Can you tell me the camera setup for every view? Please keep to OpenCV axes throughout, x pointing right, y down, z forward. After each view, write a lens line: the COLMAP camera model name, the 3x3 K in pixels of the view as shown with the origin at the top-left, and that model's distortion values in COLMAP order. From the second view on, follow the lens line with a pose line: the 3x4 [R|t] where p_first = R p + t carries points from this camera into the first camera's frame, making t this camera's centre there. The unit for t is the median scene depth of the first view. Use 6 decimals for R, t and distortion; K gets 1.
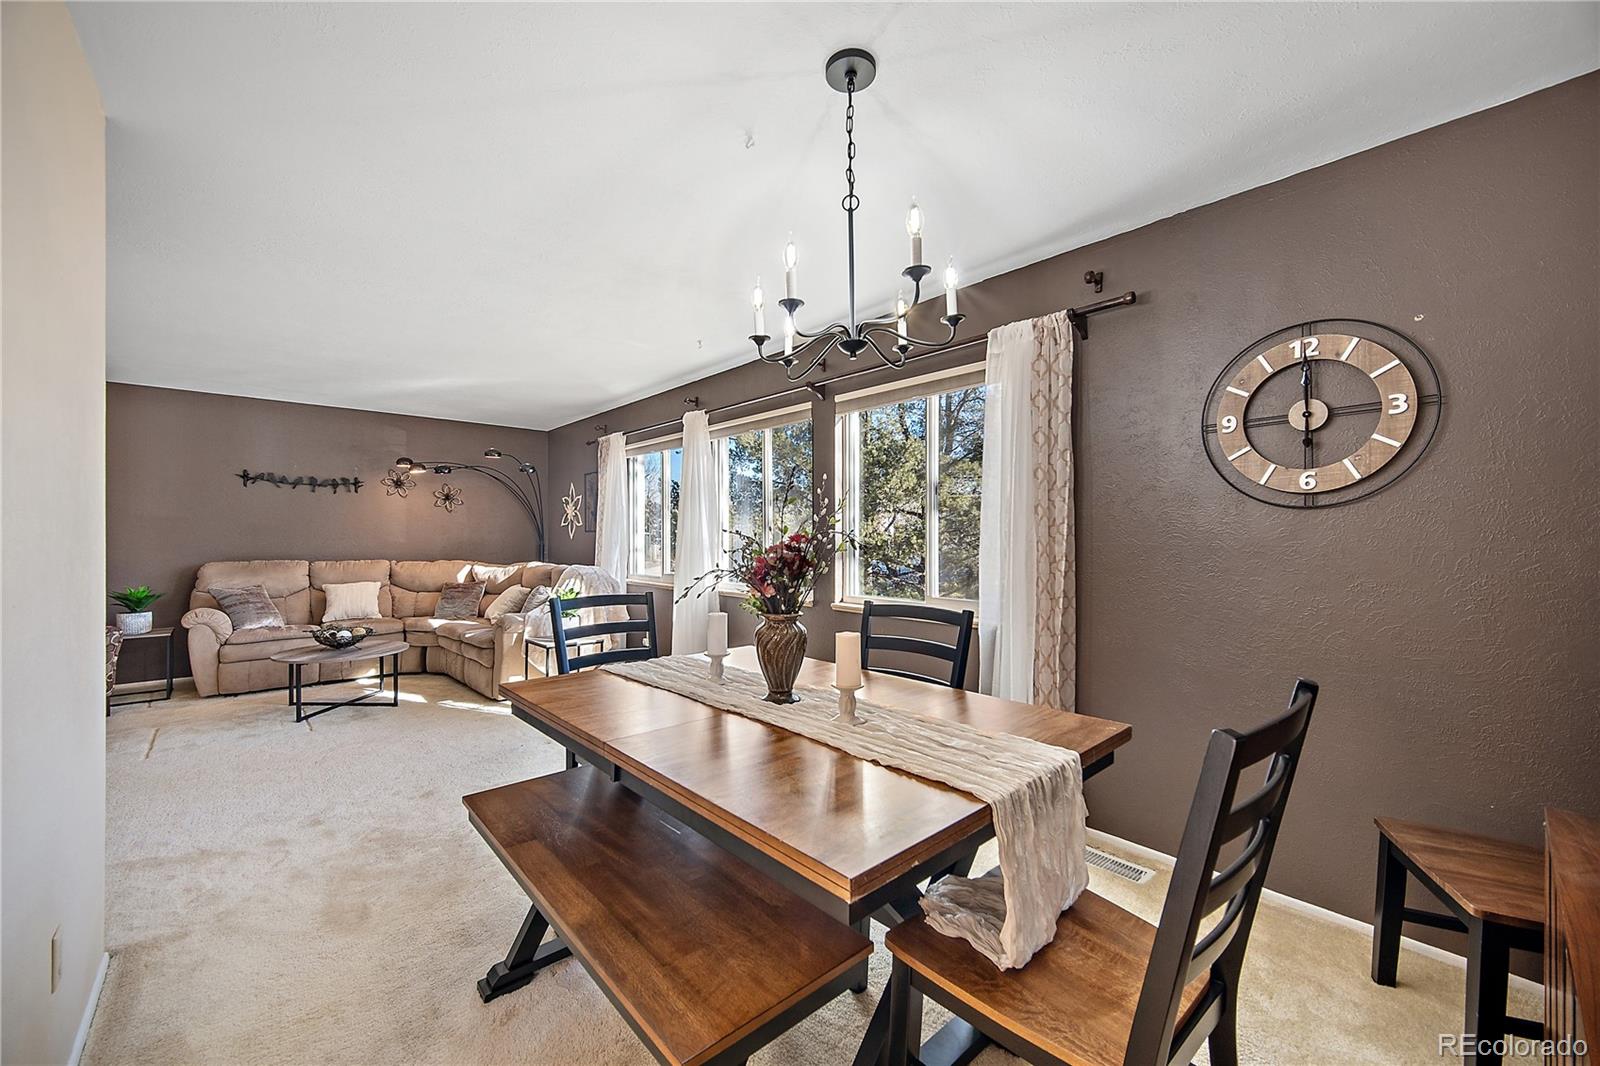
lens RADIAL K [[626.6, 0, 797.5], [0, 626.6, 540.6], [0, 0, 1]] dist [-0.000341, 0.000100]
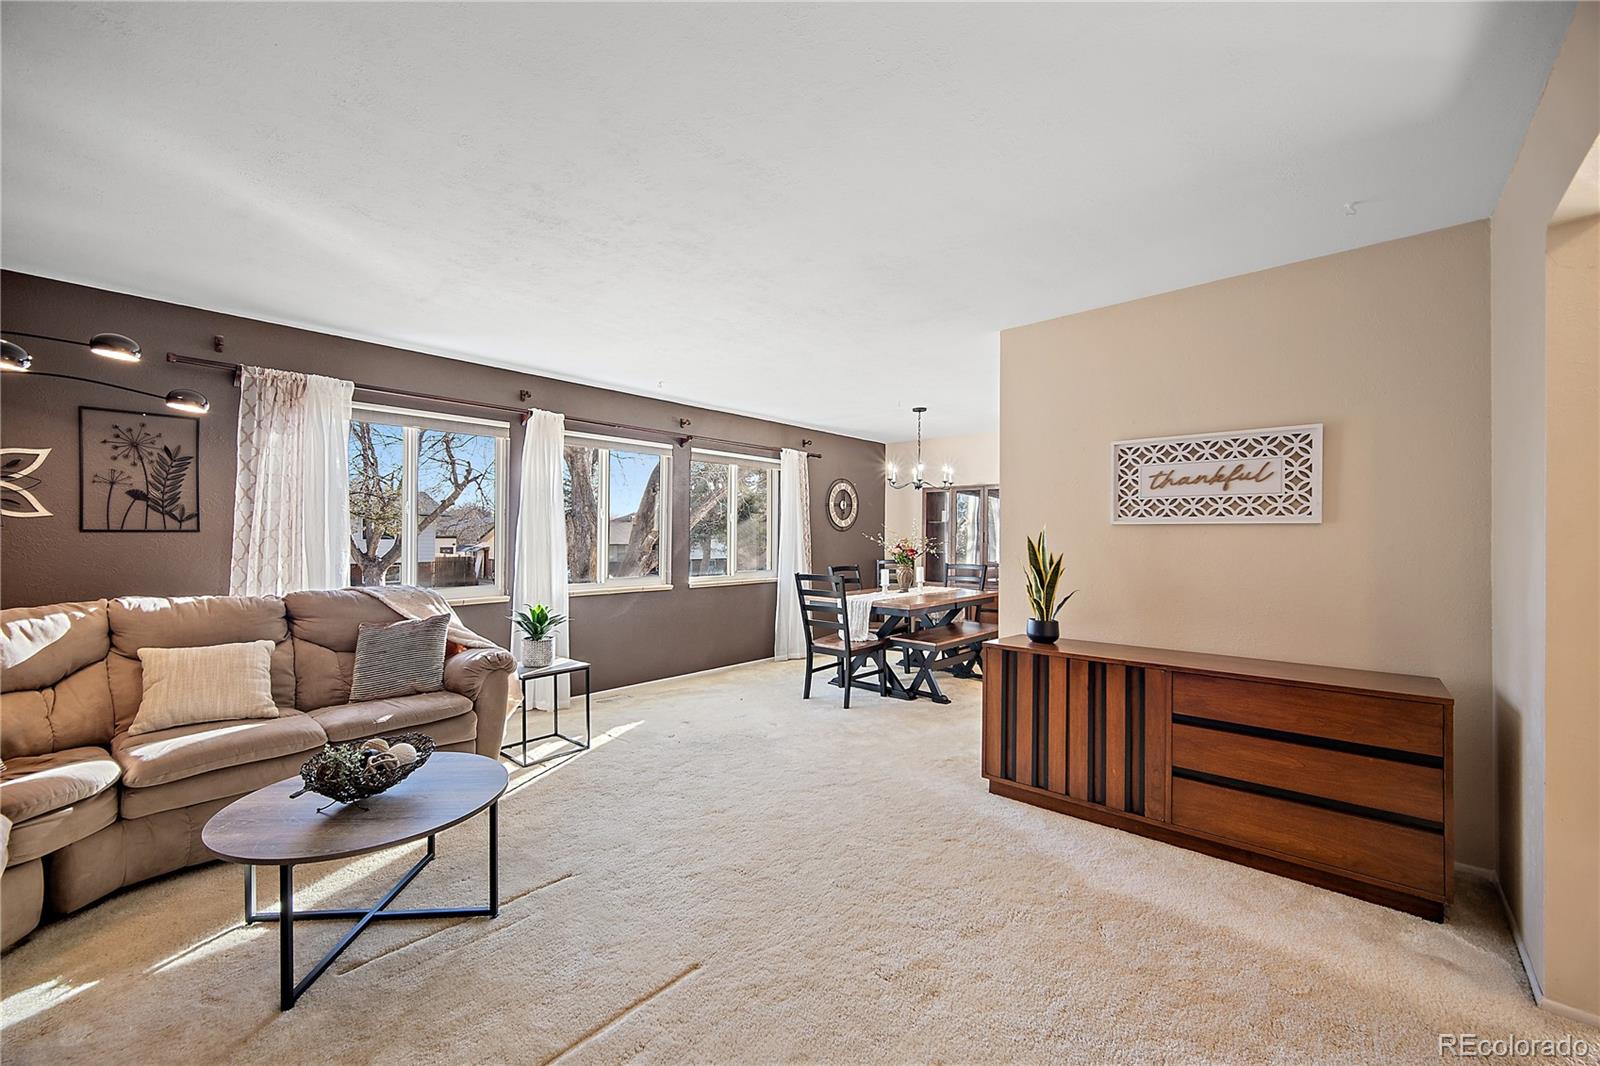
lens RADIAL K [[626.6, 0, 799.9], [0, 626.6, 535.5], [0, 0, 1]] dist [-0.000341, 0.000100]
pose [[-0.121888, -0.000634, 0.992544, -2.677429], [0.002232, 0.999997, 0.000913, -0.031269], [-0.992541, 0.002327, -0.121886, 1.669785]]
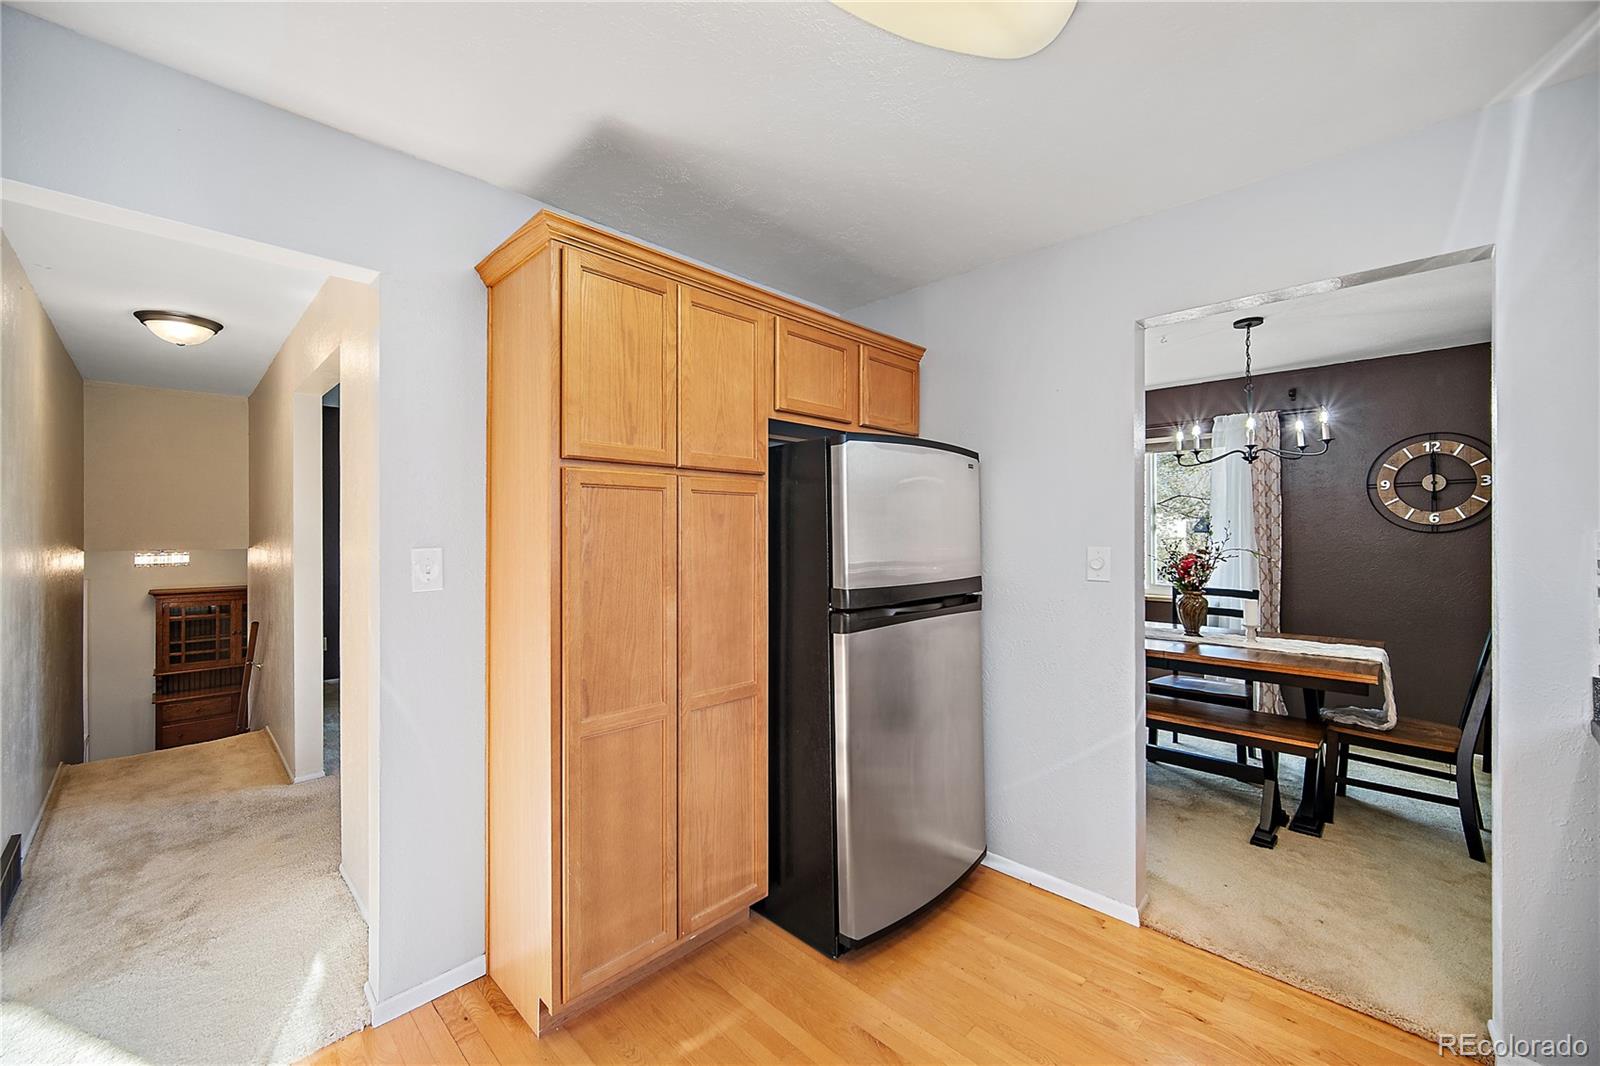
lens RADIAL K [[626.6, 0, 801.9], [0, 626.6, 525.8], [0, 0, 1]] dist [-0.000341, 0.000100]
pose [[0.997576, -0.004805, 0.069425, -1.175618], [0.005229, 0.999969, -0.005932, -0.072035], [-0.069394, 0.006280, 0.997570, -0.715743]]
